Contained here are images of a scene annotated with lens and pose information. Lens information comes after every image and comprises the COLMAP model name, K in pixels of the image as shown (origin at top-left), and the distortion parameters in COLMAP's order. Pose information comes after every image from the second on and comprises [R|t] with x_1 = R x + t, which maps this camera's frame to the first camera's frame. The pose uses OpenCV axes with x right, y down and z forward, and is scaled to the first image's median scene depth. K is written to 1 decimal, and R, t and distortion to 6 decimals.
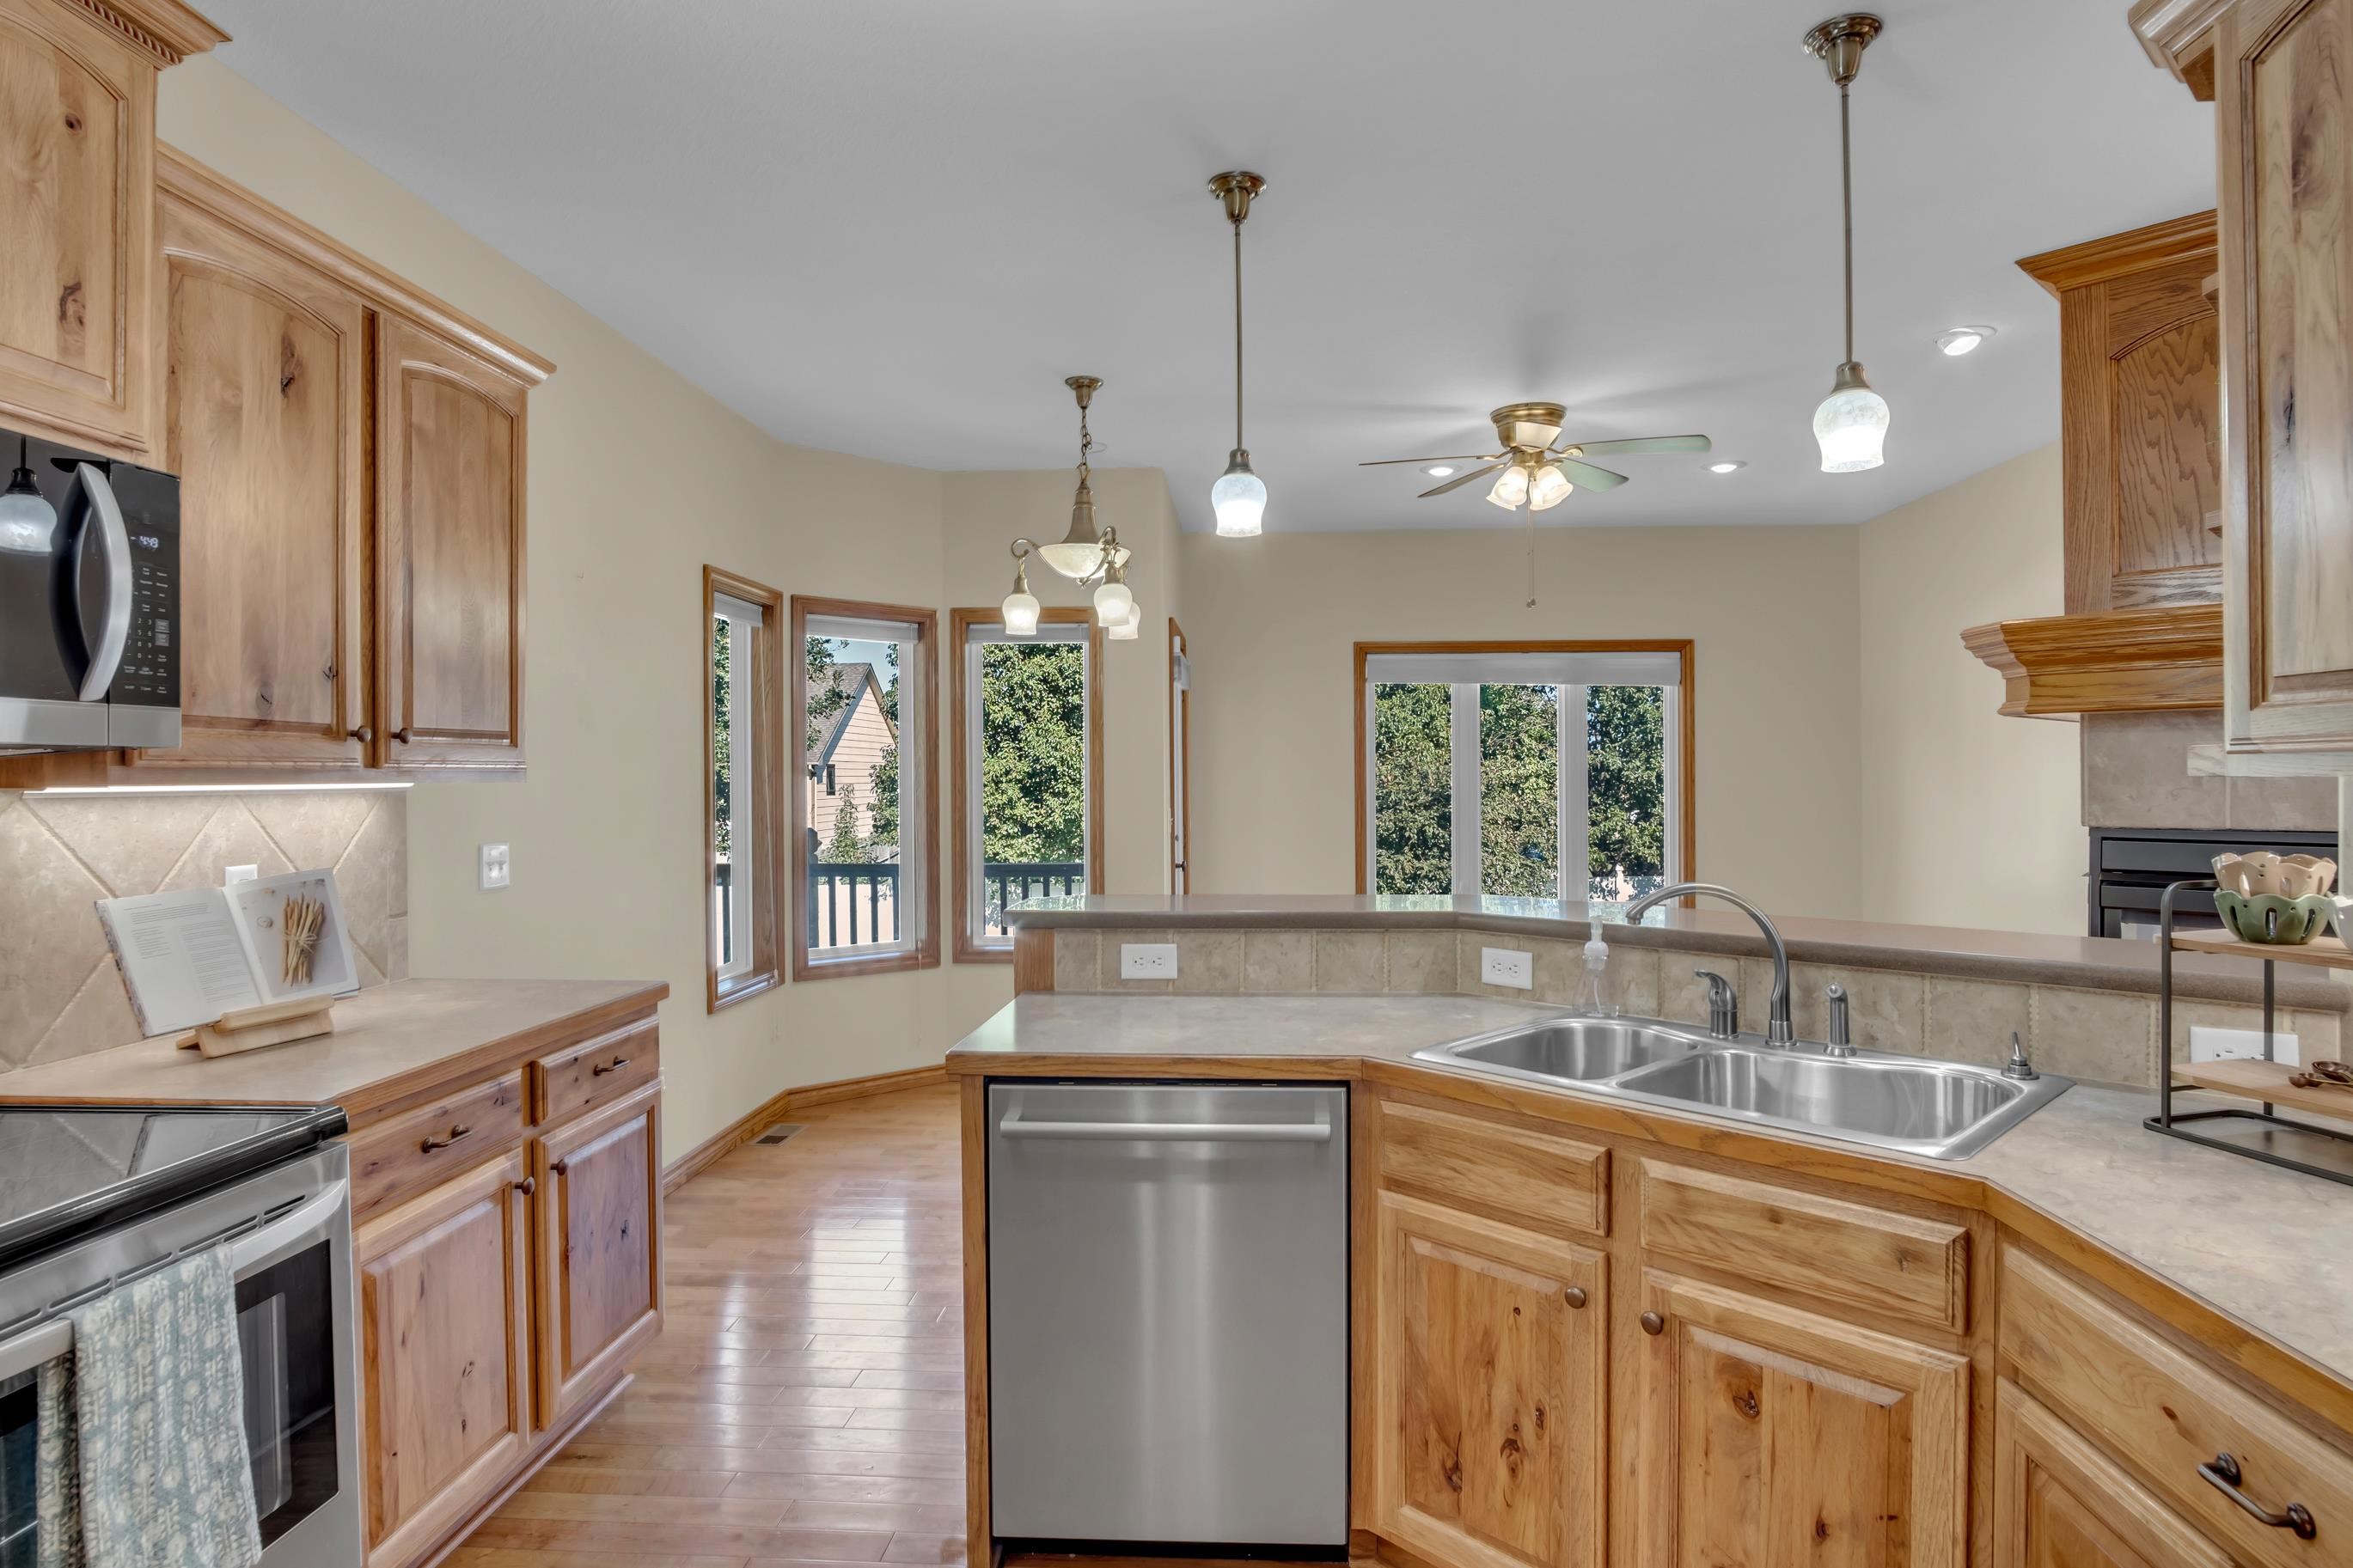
lens RADIAL K [[1261.8, 0, 1240.5], [0, 1261.8, 782.6], [0, 0, 1]] dist [-0.032466, 0.006627]
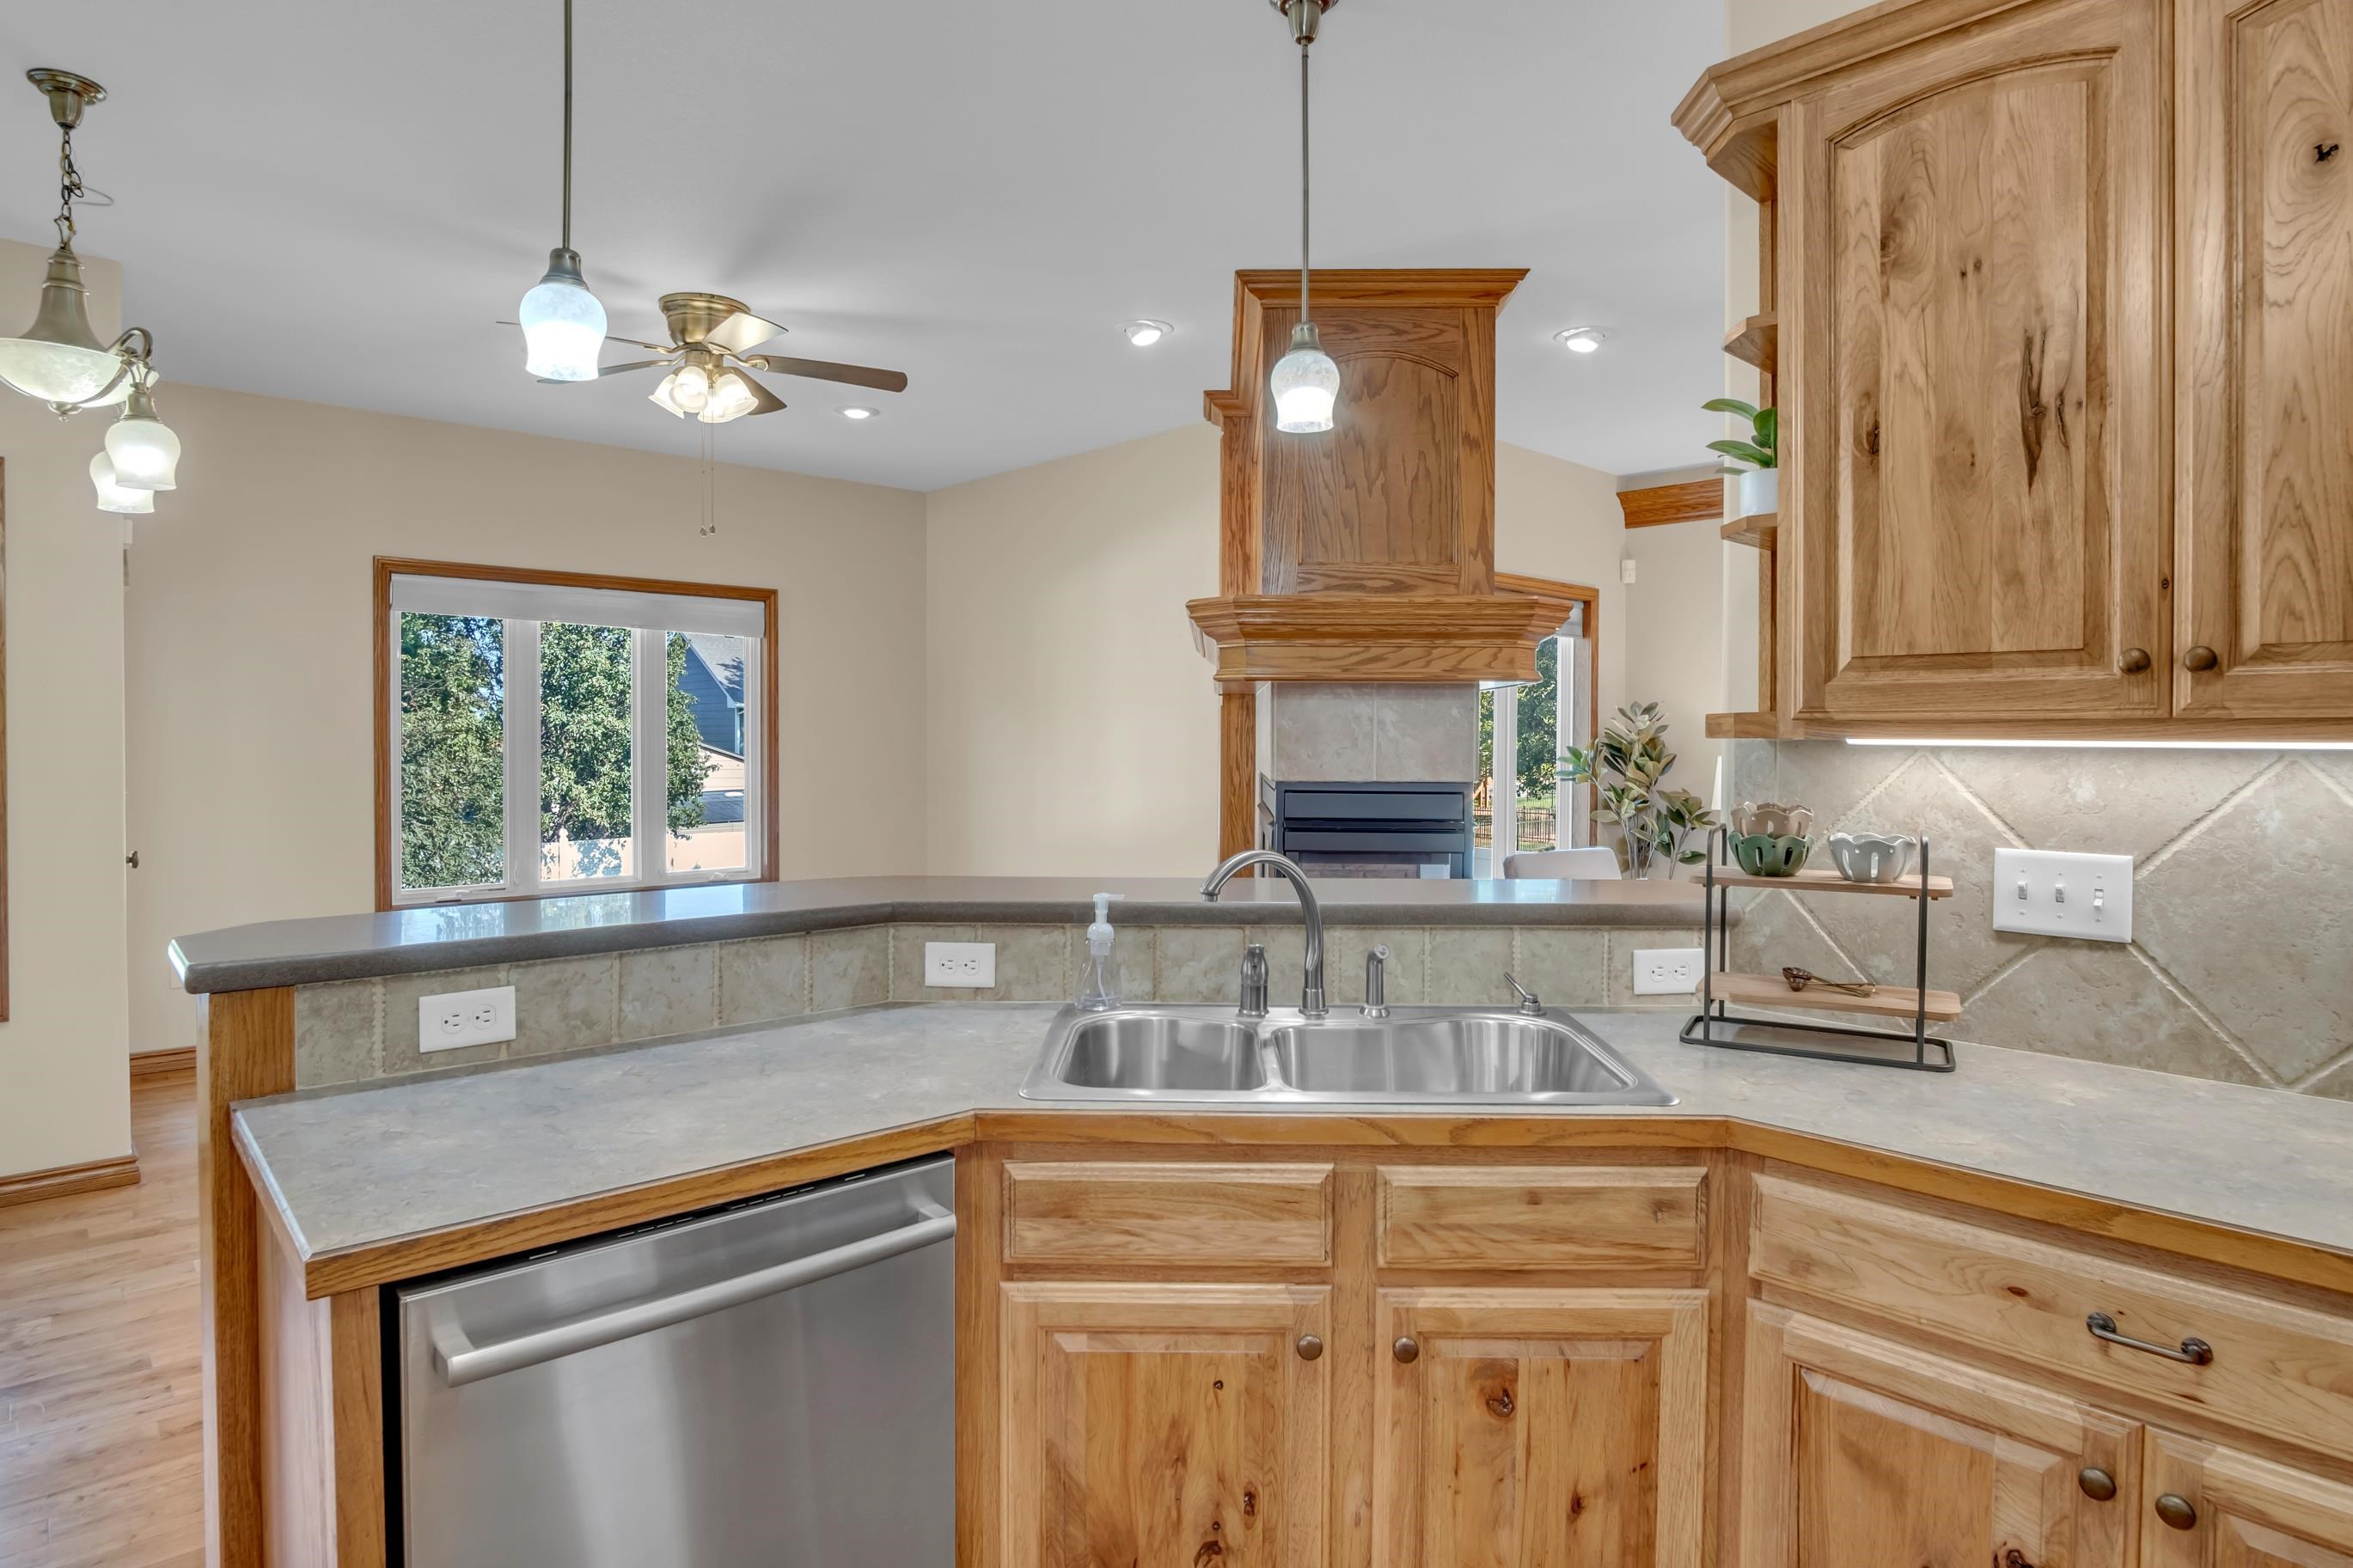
lens RADIAL K [[1261.8, 0, 1150.3], [0, 1261.8, 754.3], [0, 0, 1]] dist [-0.032466, 0.006627]
pose [[0.715046, -0.001816, 0.699075, -0.308560], [-0.005968, 0.999944, 0.008703, 0.001815], [-0.699052, -0.010395, 0.714995, 0.362319]]
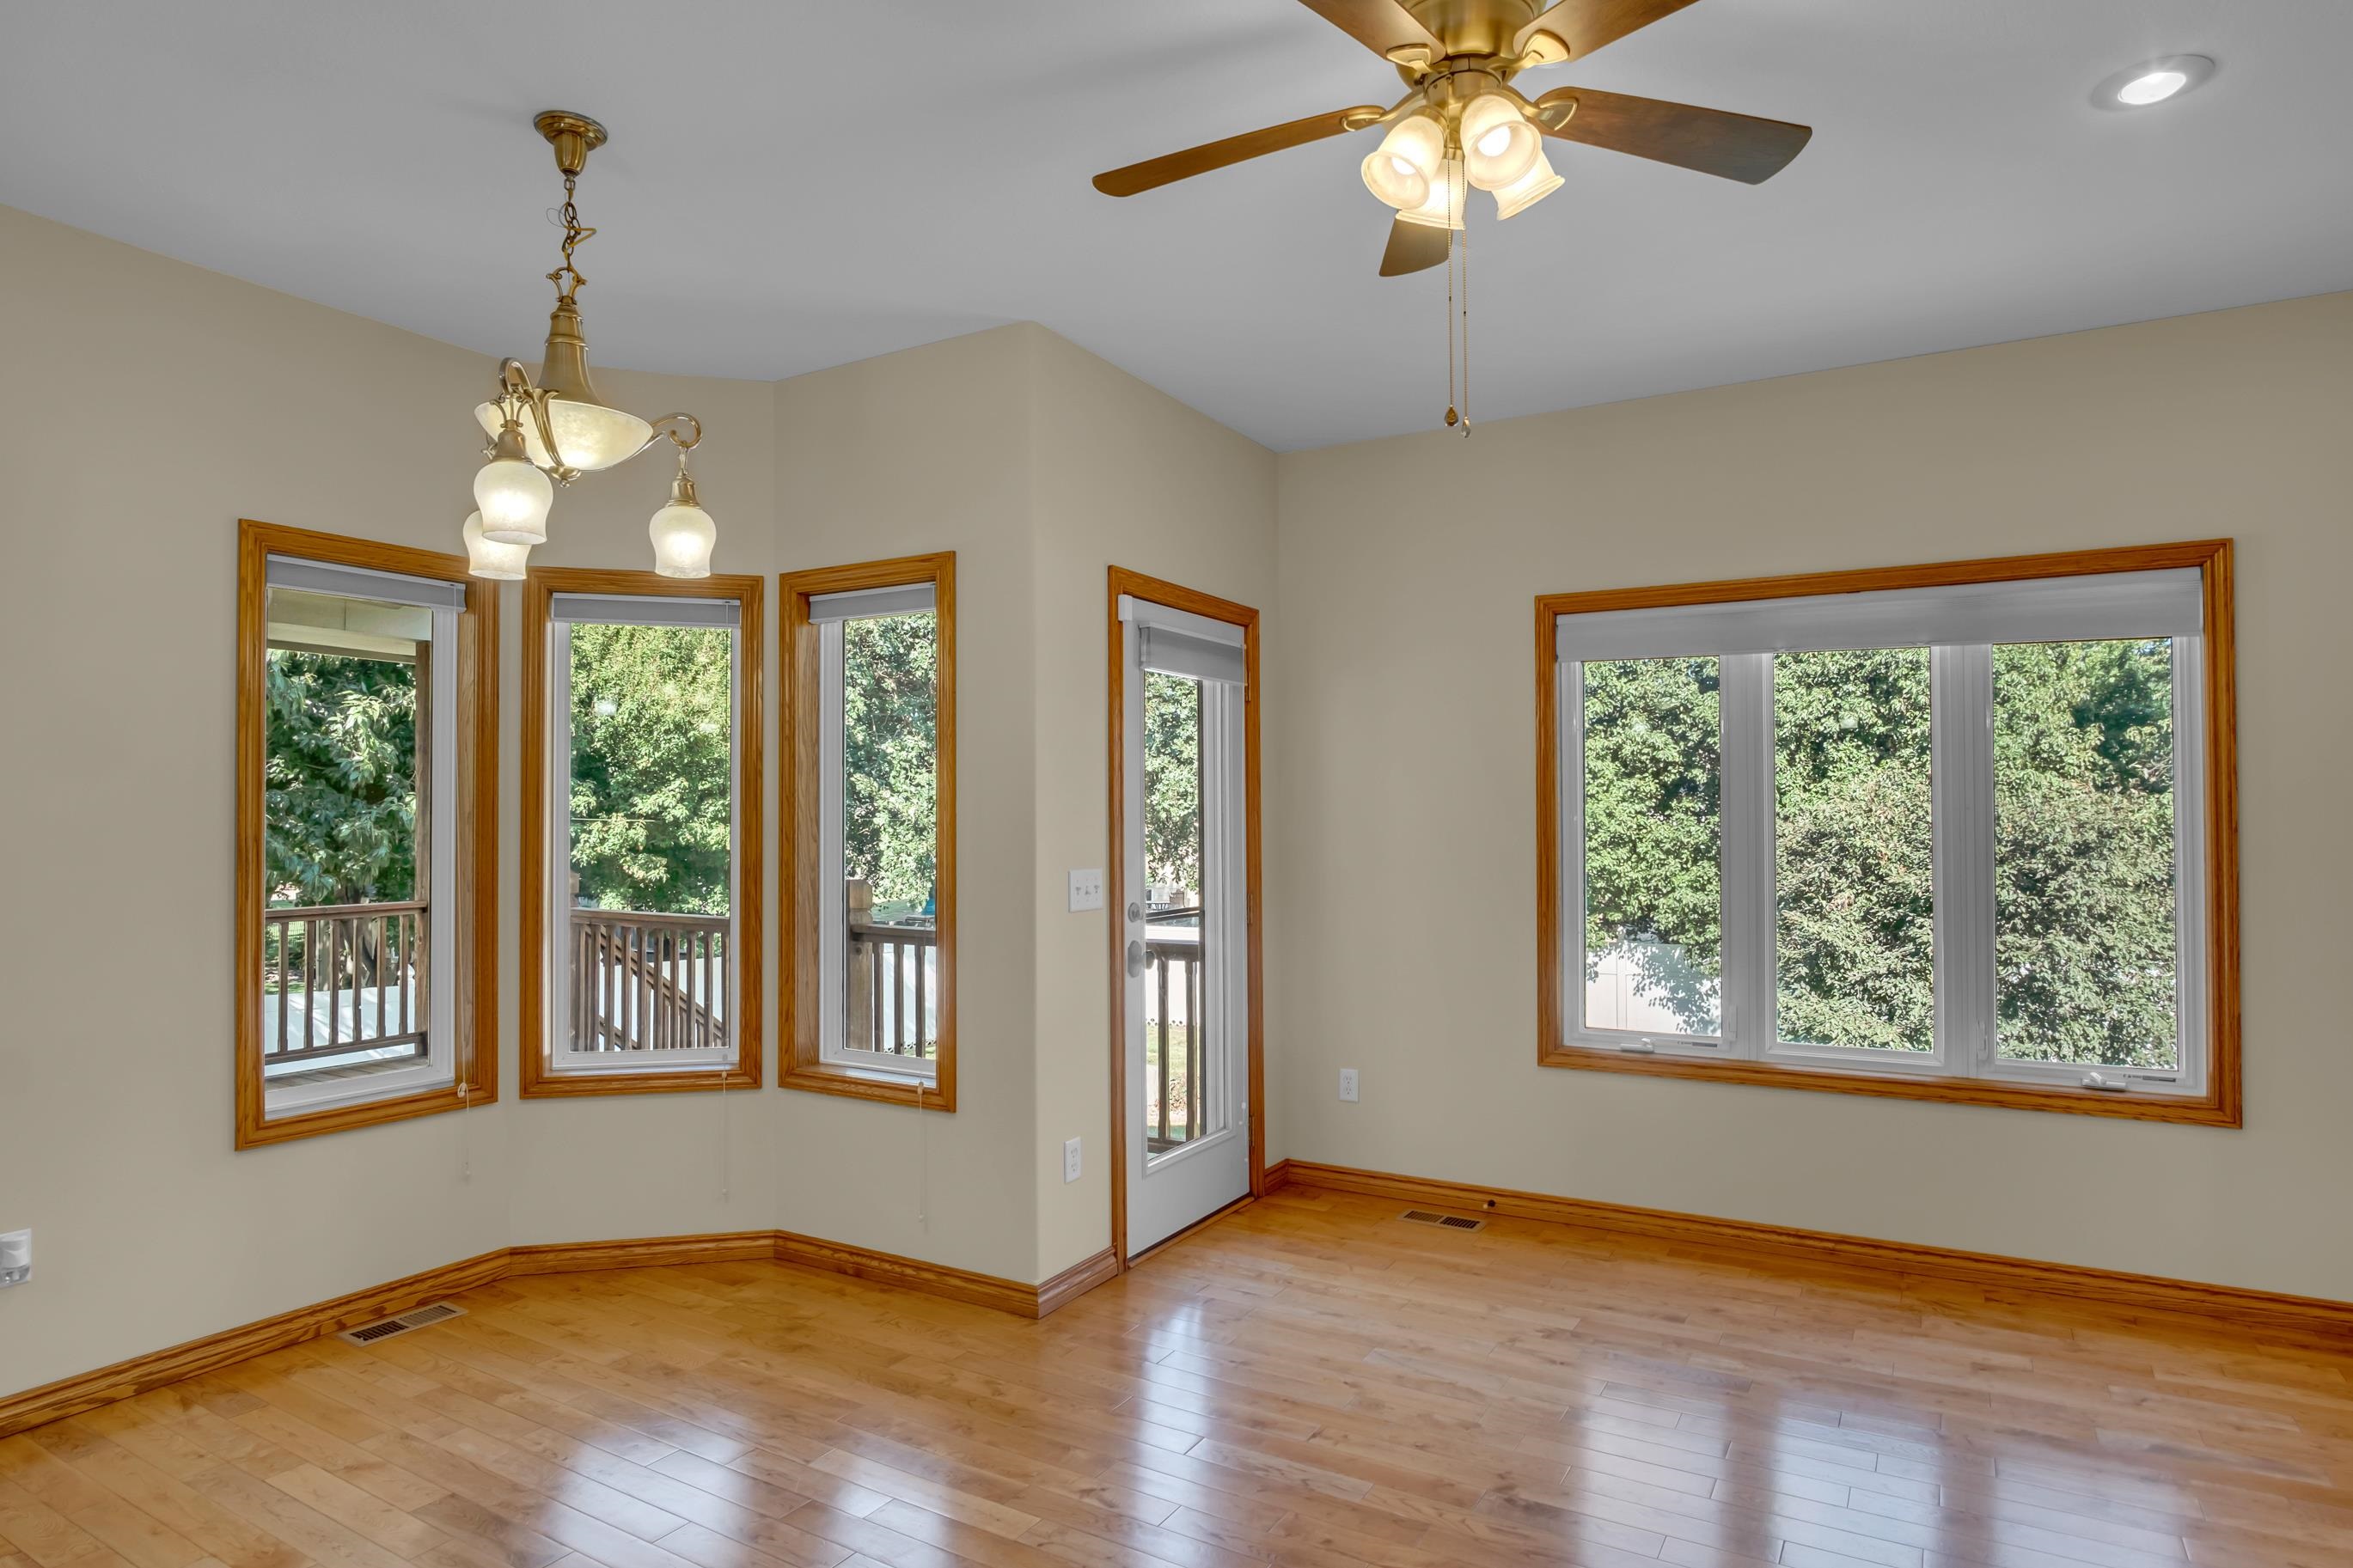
lens RADIAL K [[1261.8, 0, 1212.0], [0, 1261.8, 792.4], [0, 0, 1]] dist [-0.032466, 0.006627]
pose [[0.878119, -0.006054, -0.478404, 0.751460], [-0.005033, 0.999748, -0.021889, -0.009234], [0.478416, 0.021629, 0.877867, 1.213734]]
